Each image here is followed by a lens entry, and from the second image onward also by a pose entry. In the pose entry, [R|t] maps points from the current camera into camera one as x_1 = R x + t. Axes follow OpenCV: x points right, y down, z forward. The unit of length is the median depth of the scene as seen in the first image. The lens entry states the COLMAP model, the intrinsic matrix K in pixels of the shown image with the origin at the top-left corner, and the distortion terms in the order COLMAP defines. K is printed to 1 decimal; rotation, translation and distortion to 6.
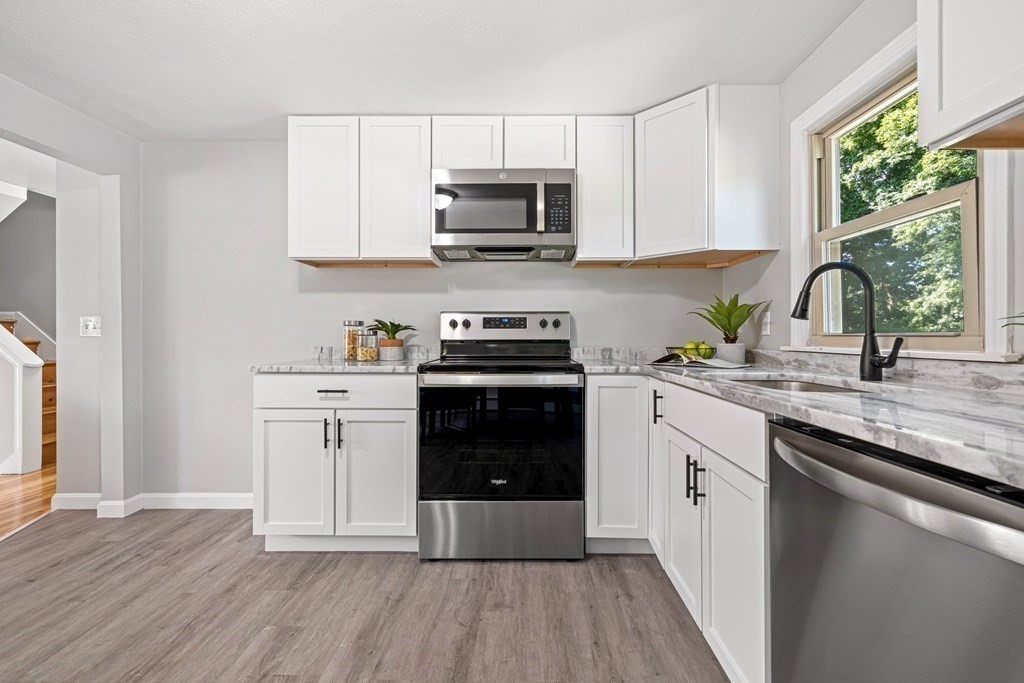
lens RADIAL K [[458.3, 0, 518.1], [0, 458.3, 334.2], [0, 0, 1]] dist [0.004350, -0.000066]
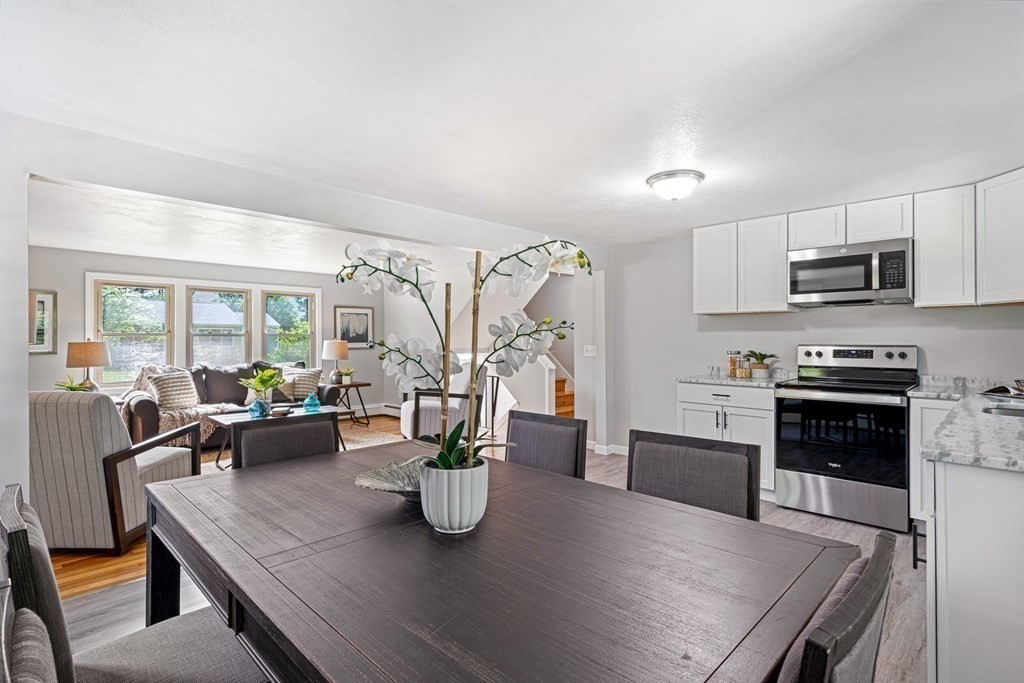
lens RADIAL K [[496.0, 0, 513.8], [0, 496.0, 339.0], [0, 0, 1]] dist [-0.002542, 0.000287]
pose [[0.720863, -0.001256, -0.693076, 0.286629], [0.001741, 0.999998, -0.000002, -0.078231], [0.693075, -0.001206, 0.720864, -0.777784]]
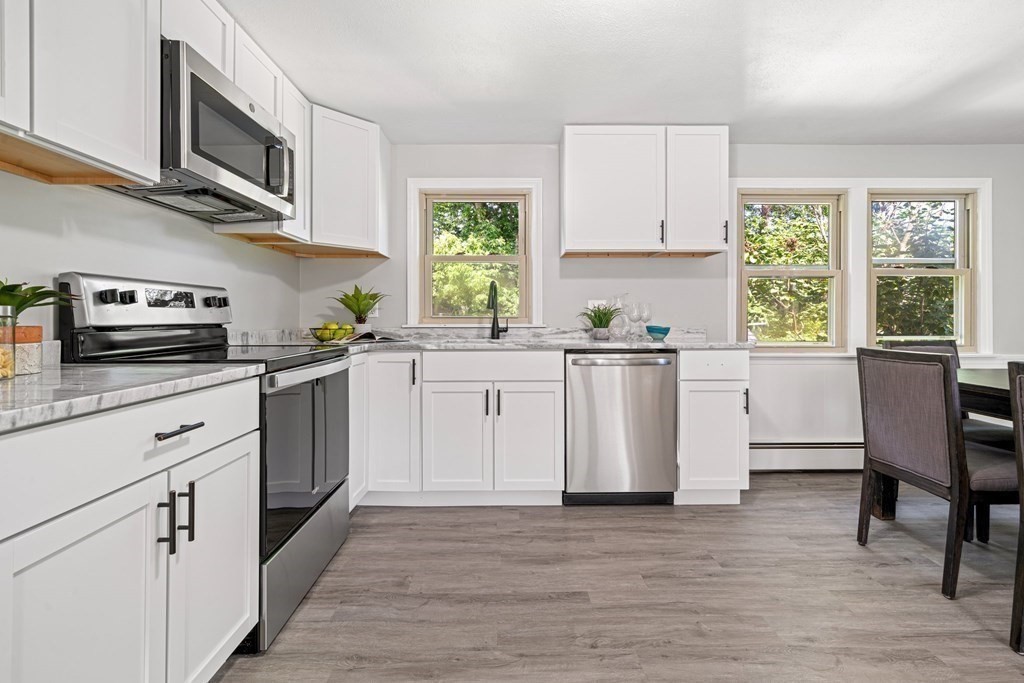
lens RADIAL K [[458.3, 0, 514.8], [0, 458.3, 316.9], [0, 0, 1]] dist [0.004350, -0.000066]
pose [[-0.016925, 0.000759, 0.999856, -0.802775], [-0.002972, 0.999995, -0.000810, 0.000042], [-0.999852, -0.002985, -0.016922, 0.578467]]
